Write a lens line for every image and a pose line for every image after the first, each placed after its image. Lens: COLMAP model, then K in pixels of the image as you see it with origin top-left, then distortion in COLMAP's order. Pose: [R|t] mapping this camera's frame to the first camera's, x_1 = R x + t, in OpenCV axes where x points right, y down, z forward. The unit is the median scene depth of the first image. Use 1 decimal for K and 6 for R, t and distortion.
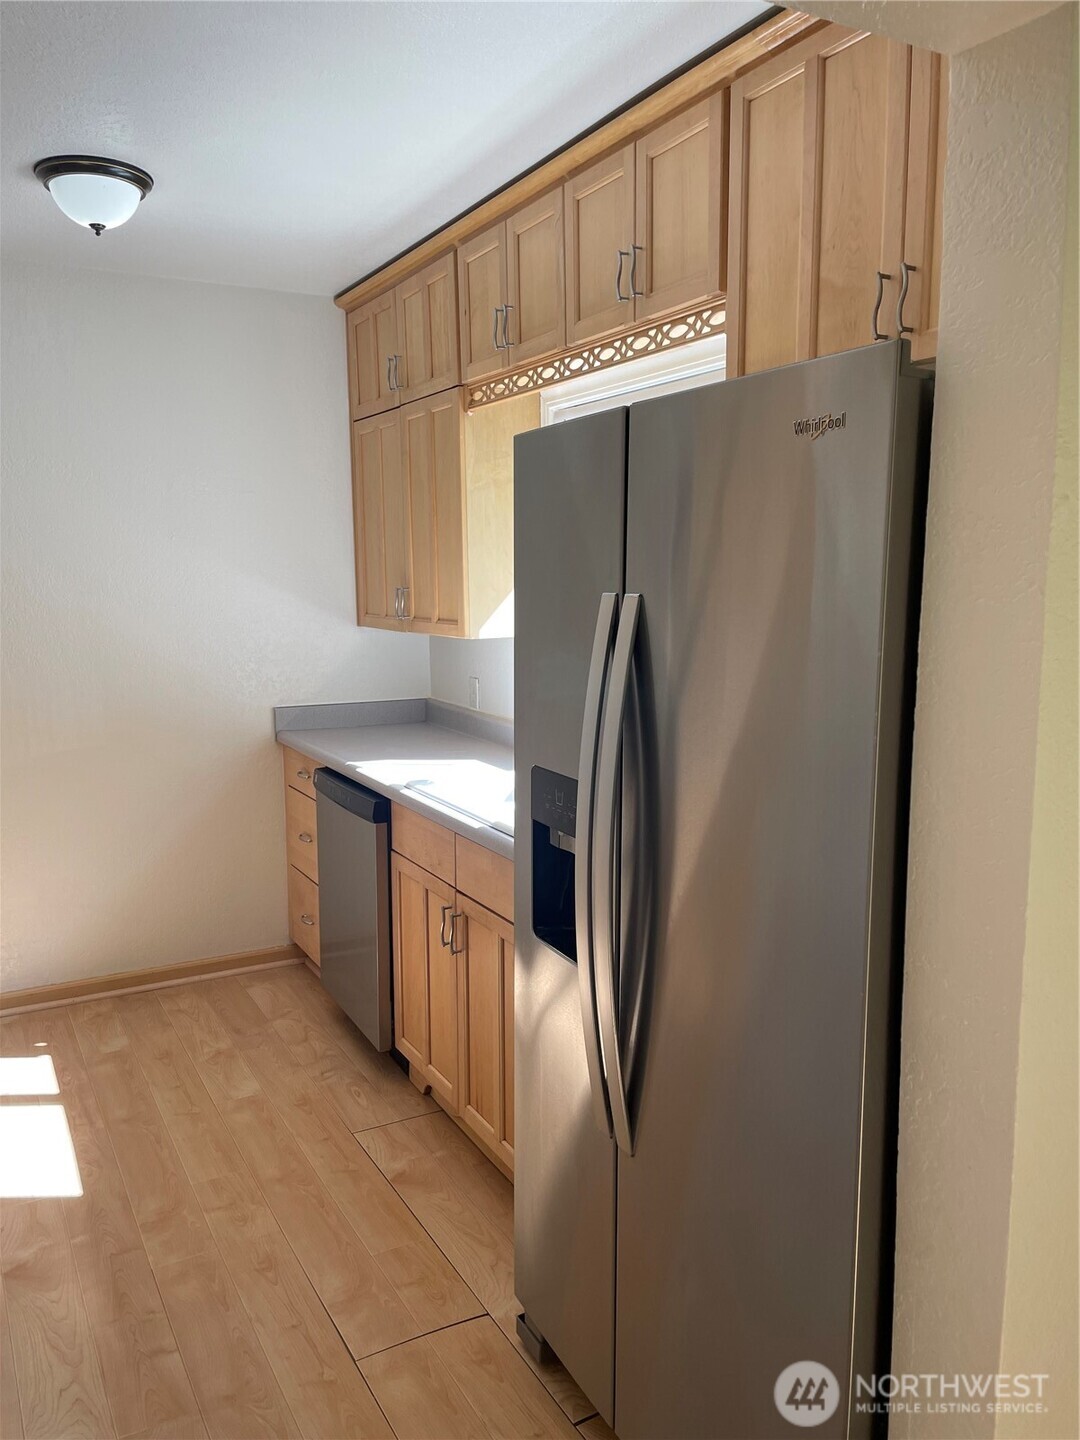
lens RADIAL K [[1069.5, 0, 528.1], [0, 1069.5, 727.7], [0, 0, 1]] dist [0.087977, -0.109980]
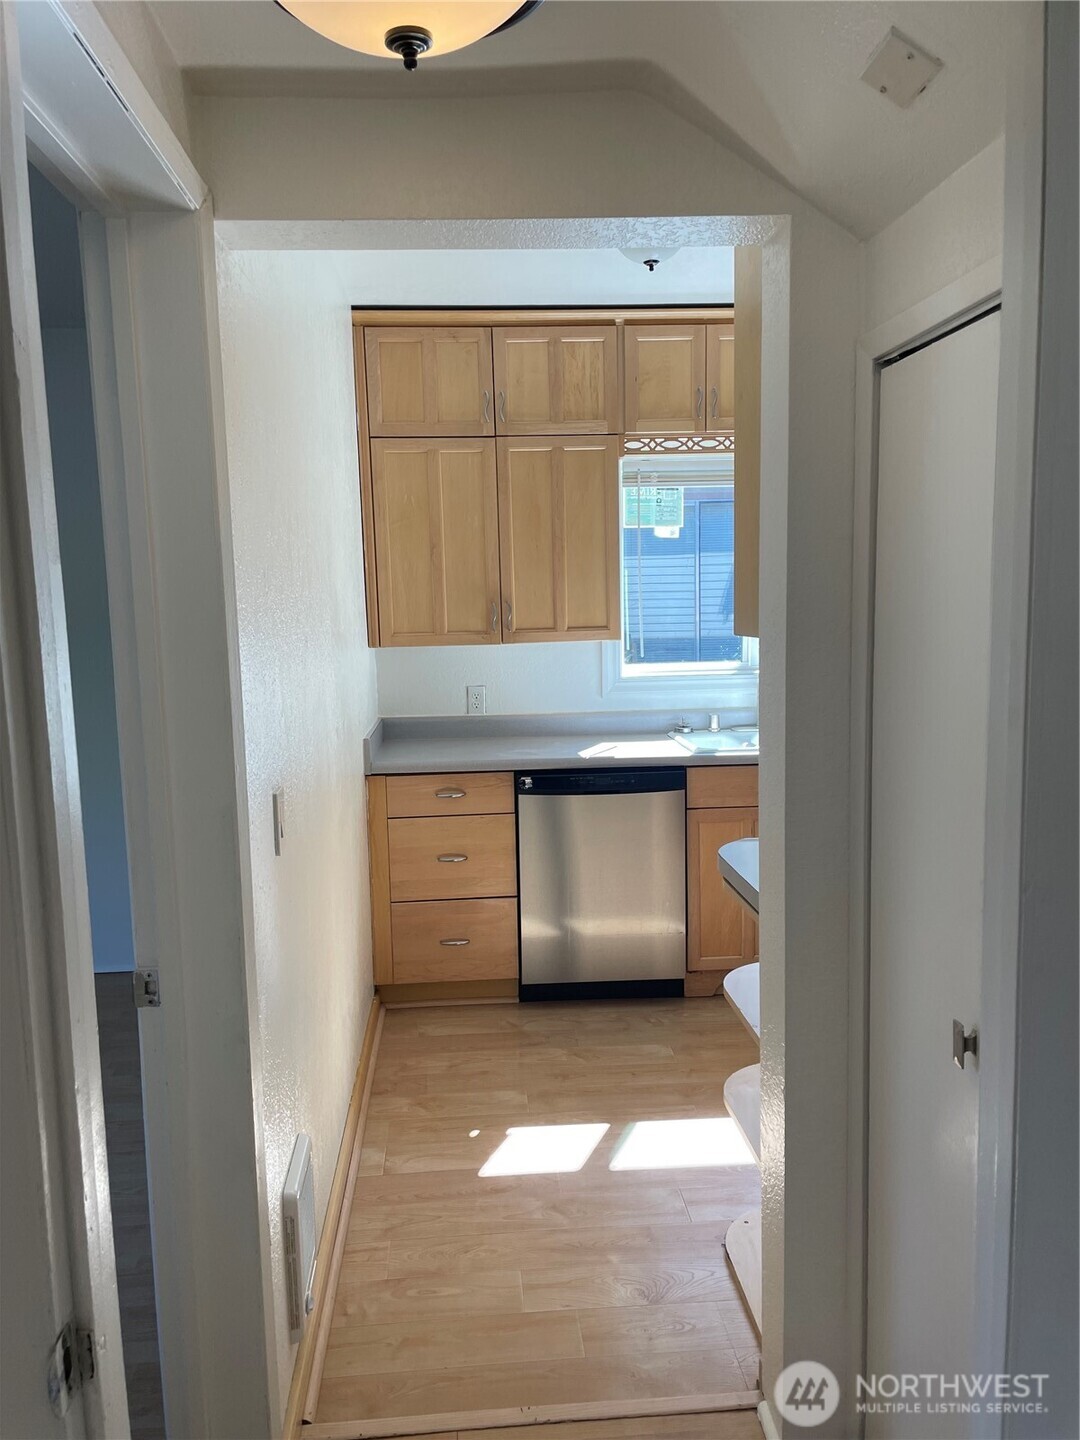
lens RADIAL K [[1069.5, 0, 528.1], [0, 1069.5, 727.7], [0, 0, 1]] dist [0.087977, -0.109980]
pose [[0.429242, -0.126199, 0.894329, -1.189200], [0.153637, 0.985961, 0.065390, -0.079174], [-0.890026, 0.109334, 0.442605, 0.559269]]
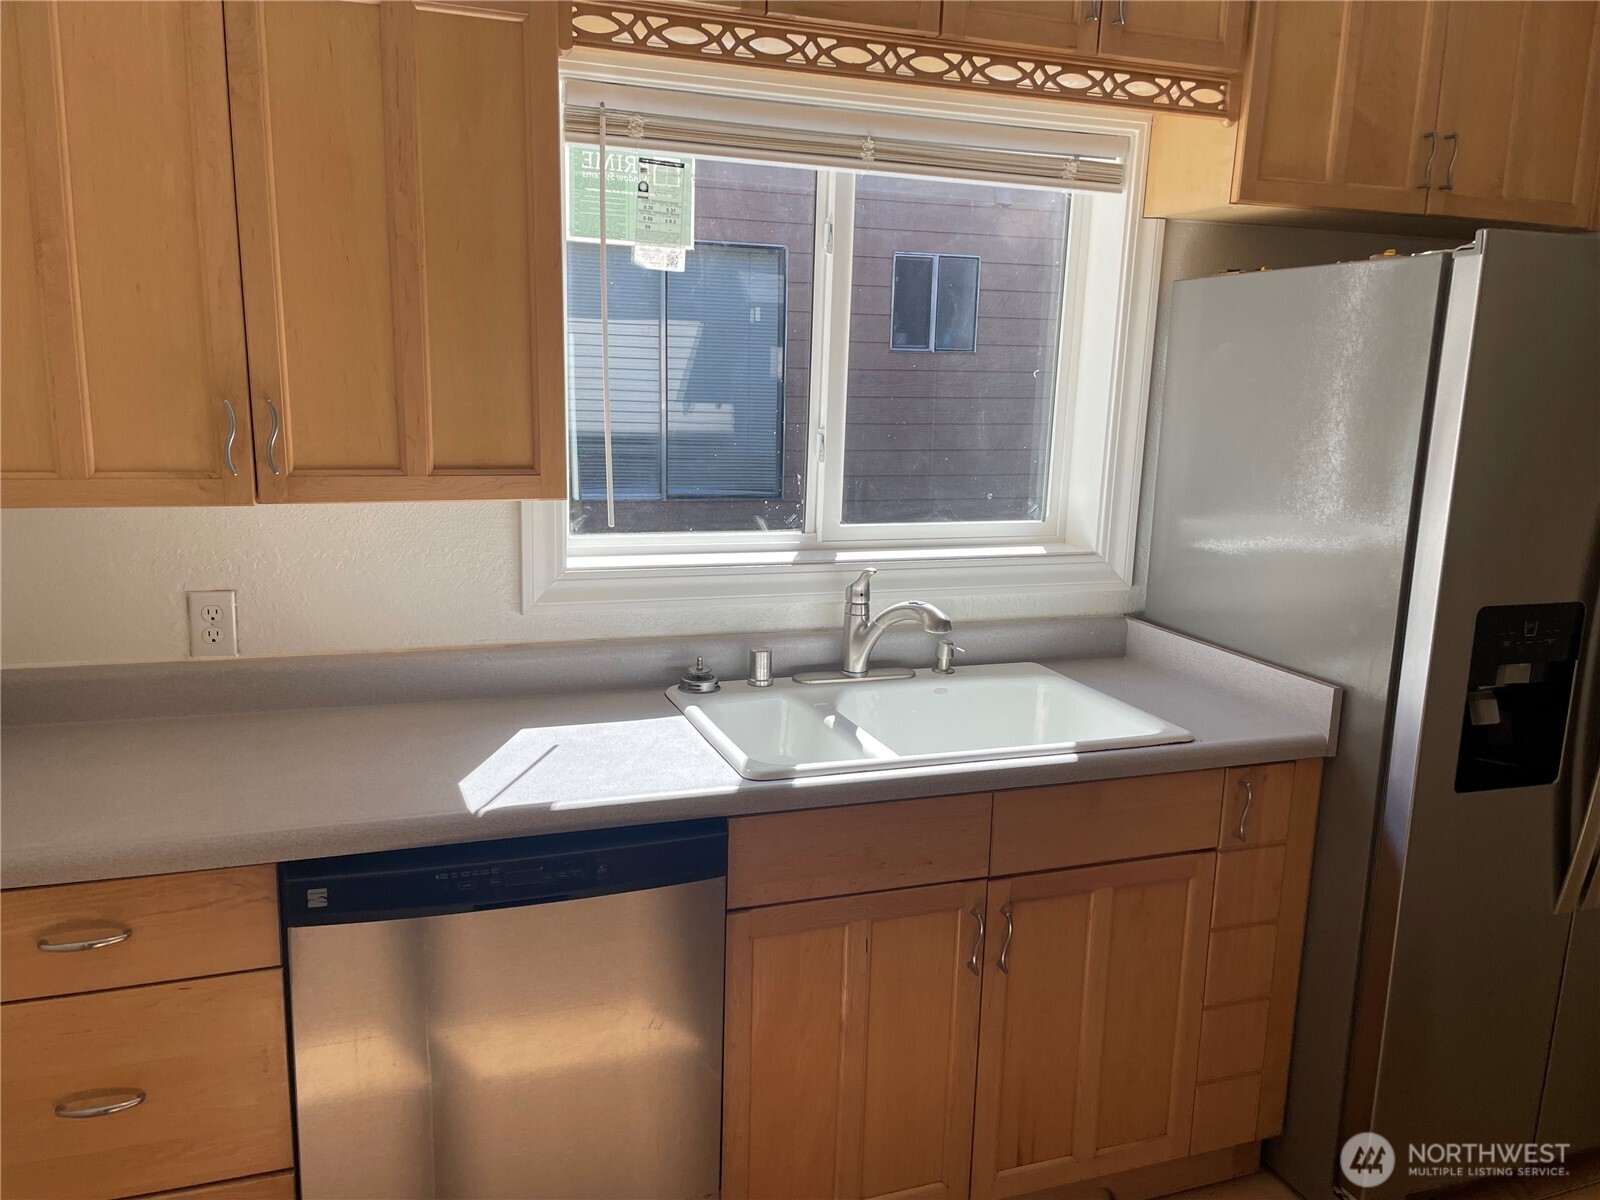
lens RADIAL K [[1188.4, 0, 805.3], [0, 1188.4, 593.9], [0, 0, 1]] dist [0.087977, -0.109980]
pose [[0.147518, -0.187300, 0.971163, -0.601485], [0.116158, 0.978391, 0.171050, -0.122117], [-0.982215, 0.087575, 0.166087, 0.785258]]
